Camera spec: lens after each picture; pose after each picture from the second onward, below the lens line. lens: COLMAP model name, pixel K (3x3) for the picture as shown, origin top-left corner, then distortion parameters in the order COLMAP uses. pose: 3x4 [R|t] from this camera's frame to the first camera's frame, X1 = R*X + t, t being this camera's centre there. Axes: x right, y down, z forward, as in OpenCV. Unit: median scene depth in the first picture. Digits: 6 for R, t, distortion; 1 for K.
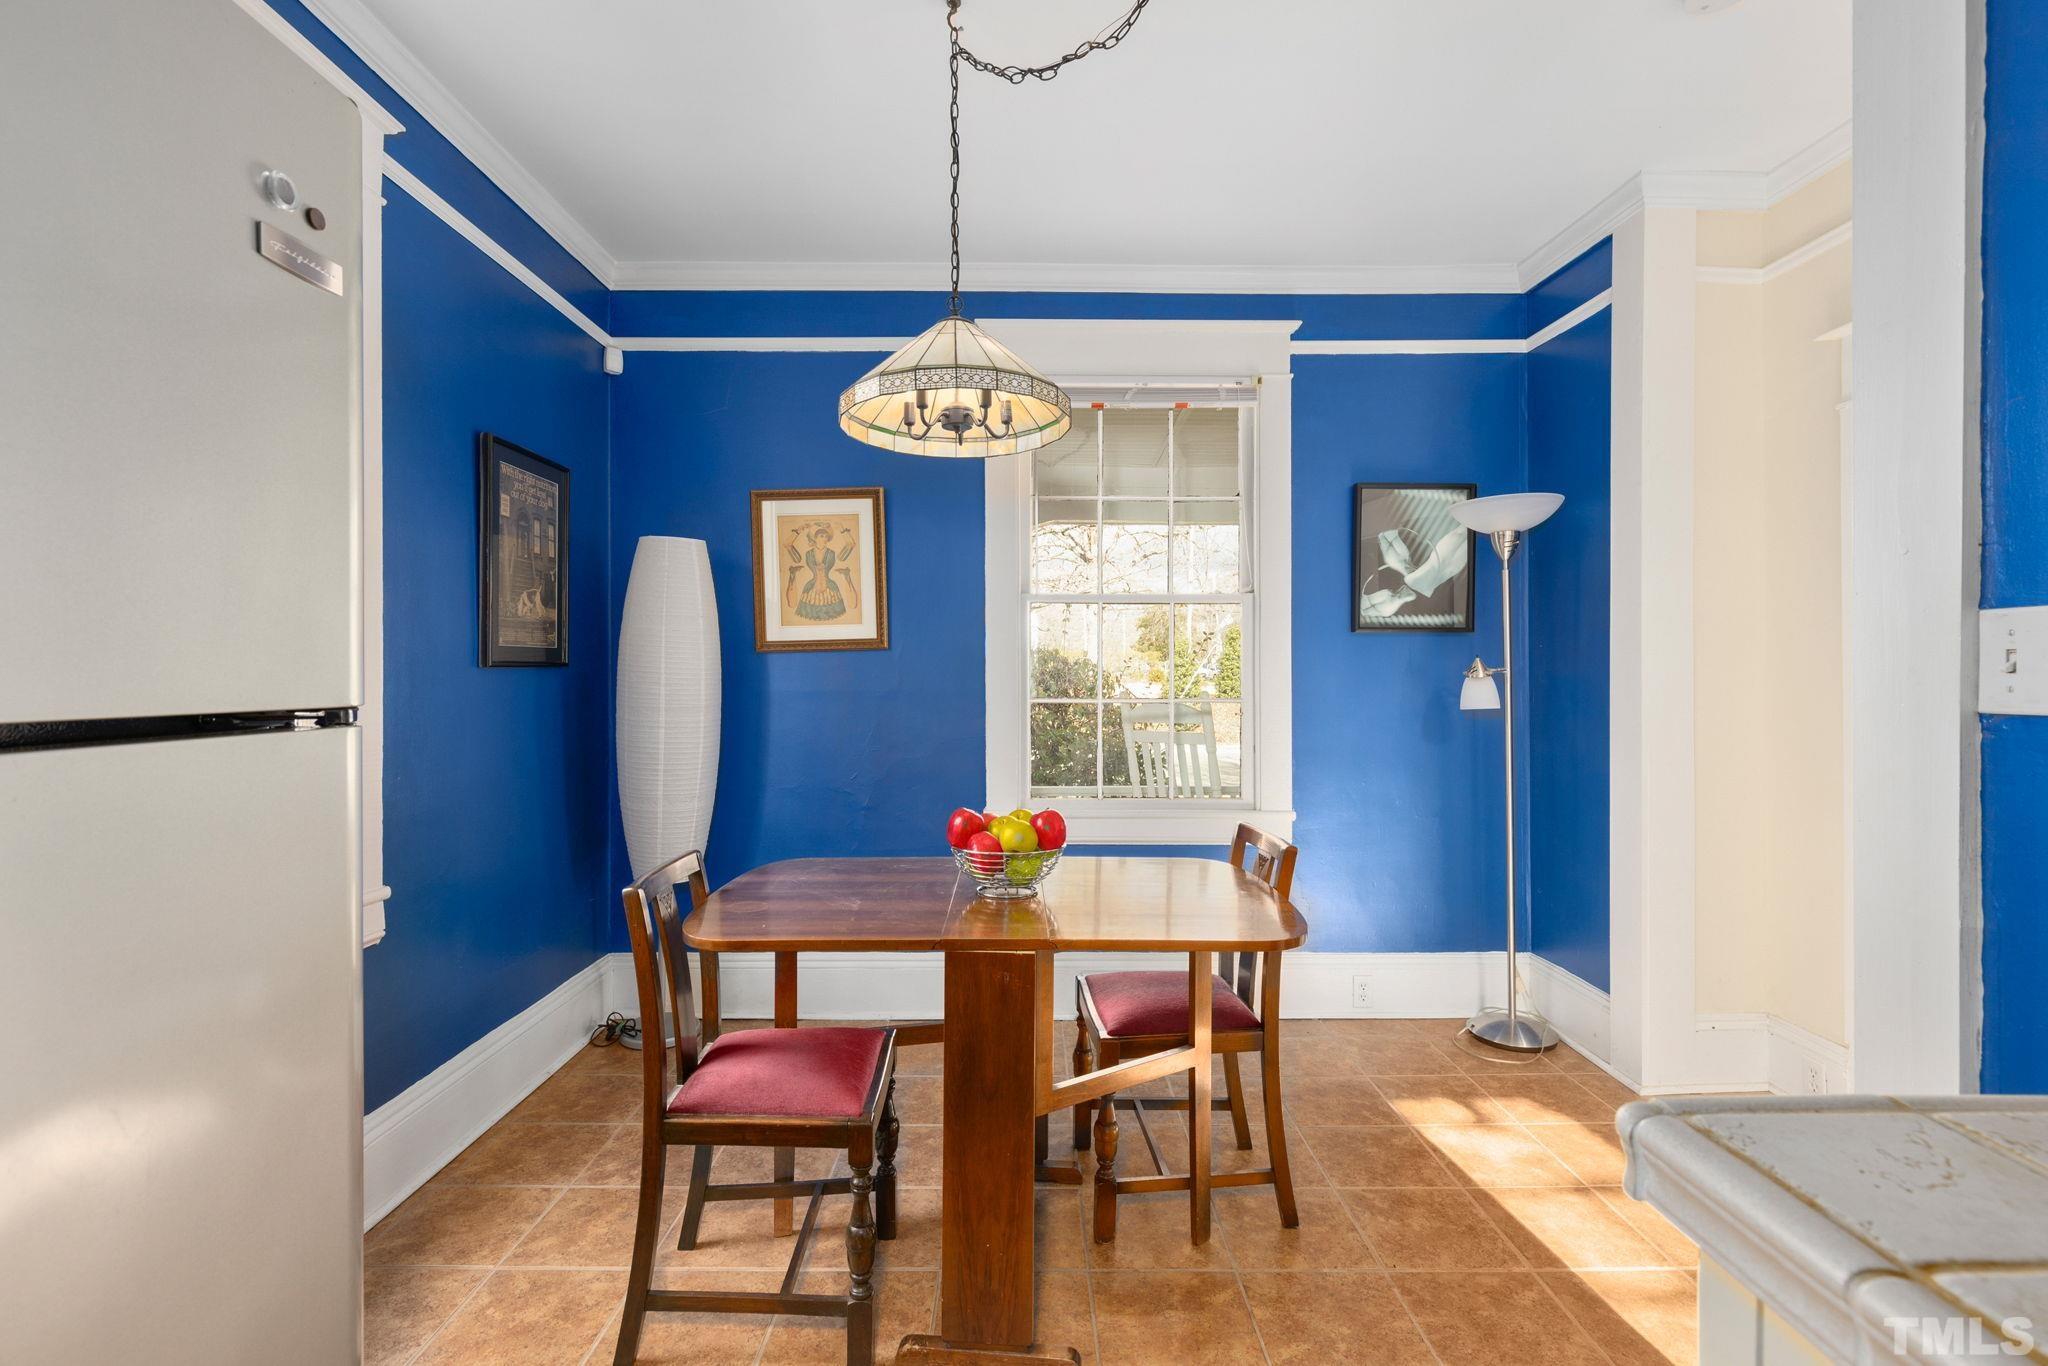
lens RADIAL K [[924.3, 0, 1032.3], [0, 924.3, 672.4], [0, 0, 1]] dist [0.001443, 0.000530]
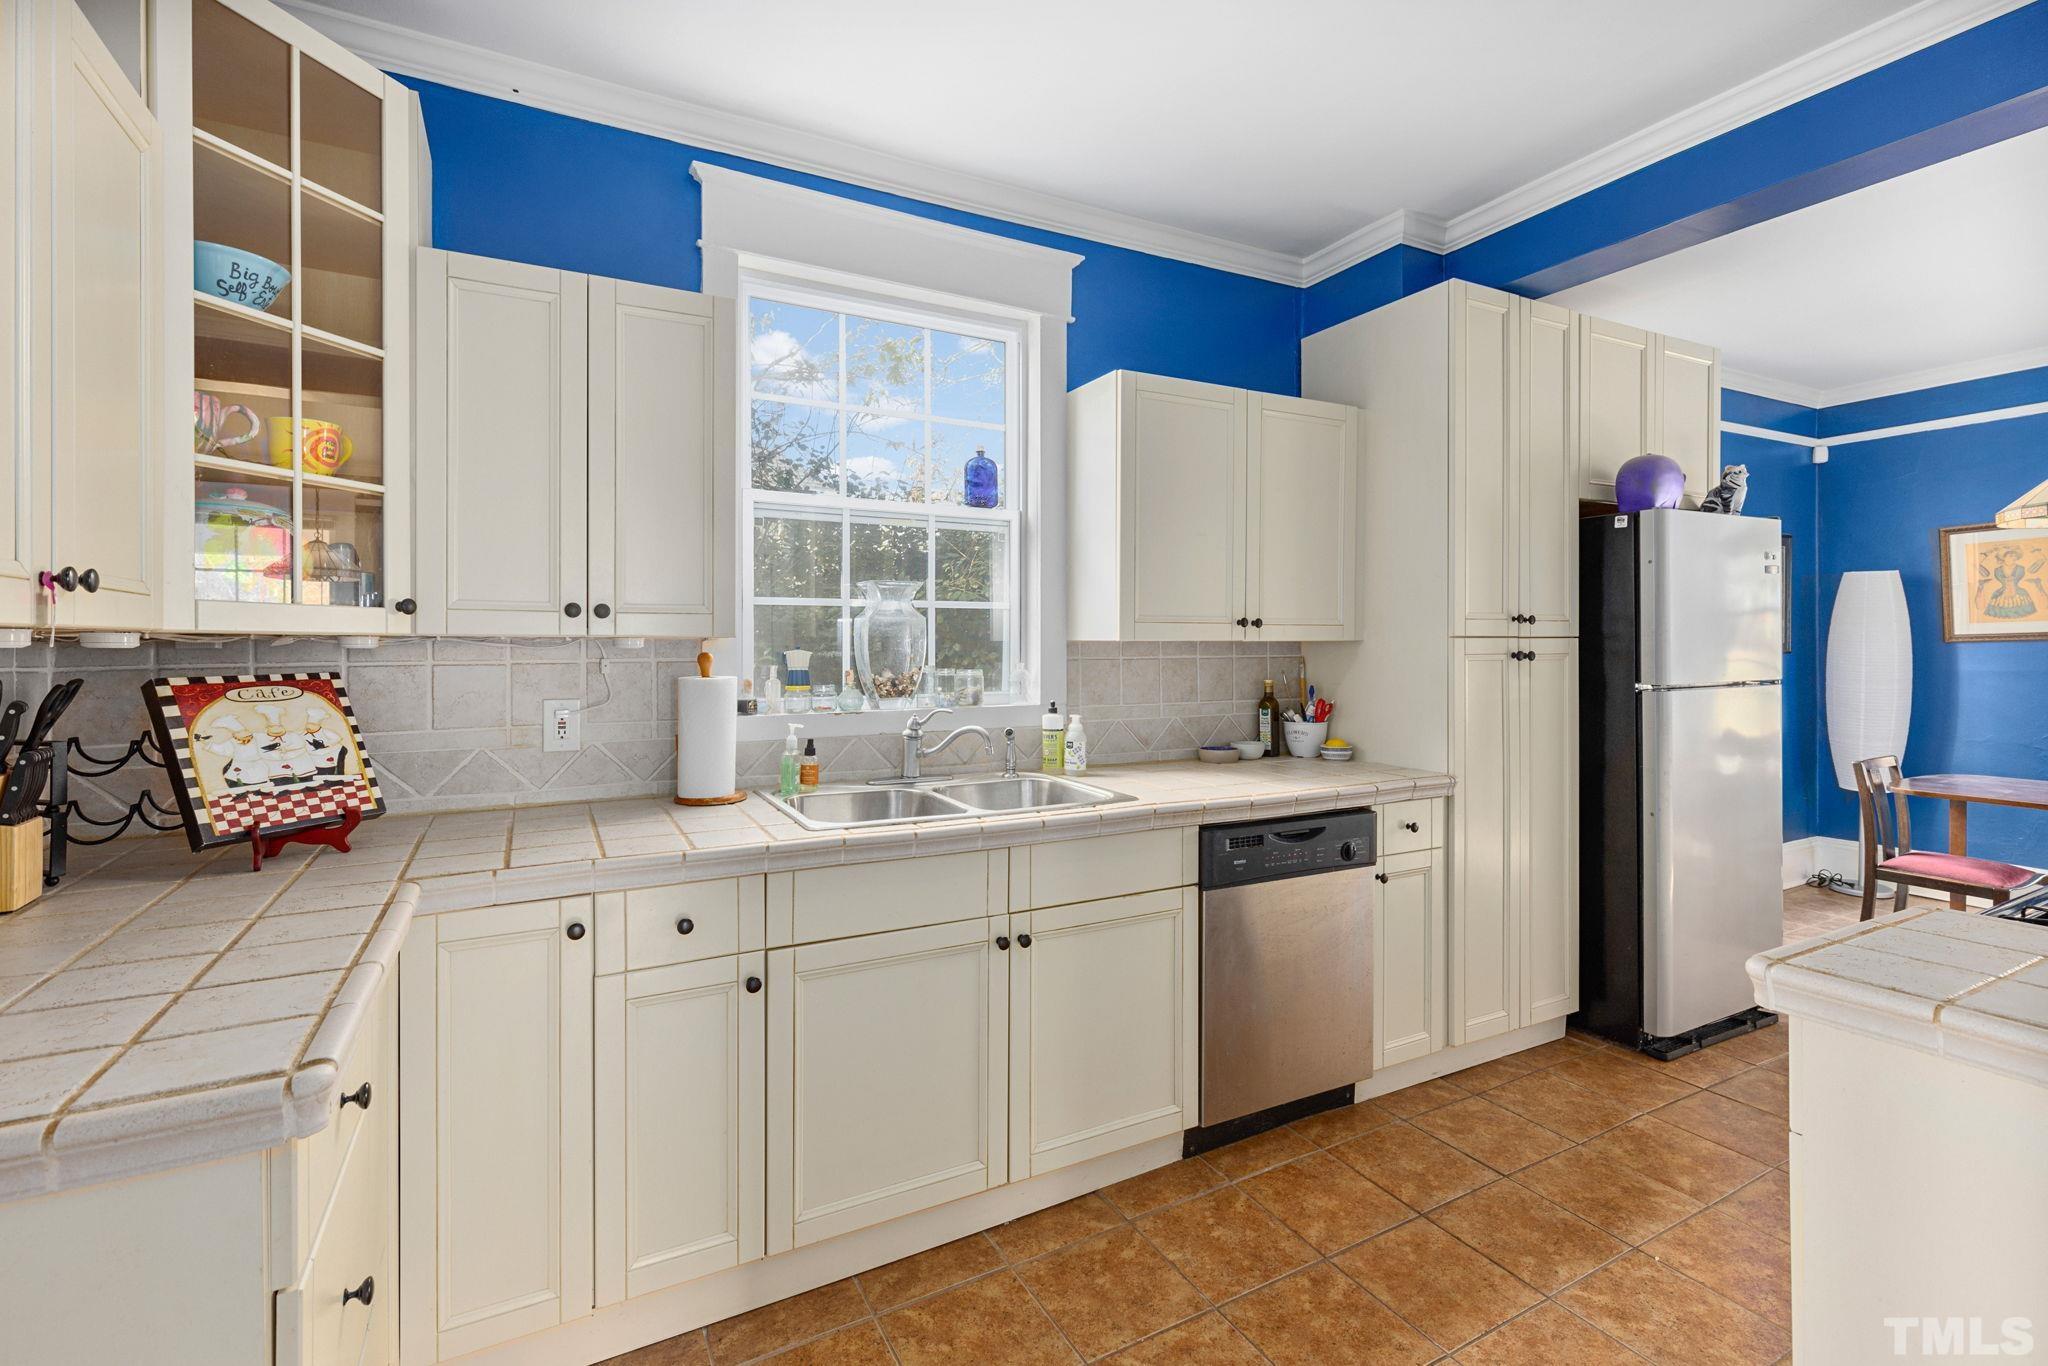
lens RADIAL K [[924.3, 0, 1032.3], [0, 924.3, 672.4], [0, 0, 1]] dist [0.001443, 0.000530]
pose [[0.472852, 0.008217, -0.881104, 0.283862], [0.004168, 0.999924, 0.011562, -0.000225], [0.881132, -0.009140, 0.472782, -0.878945]]
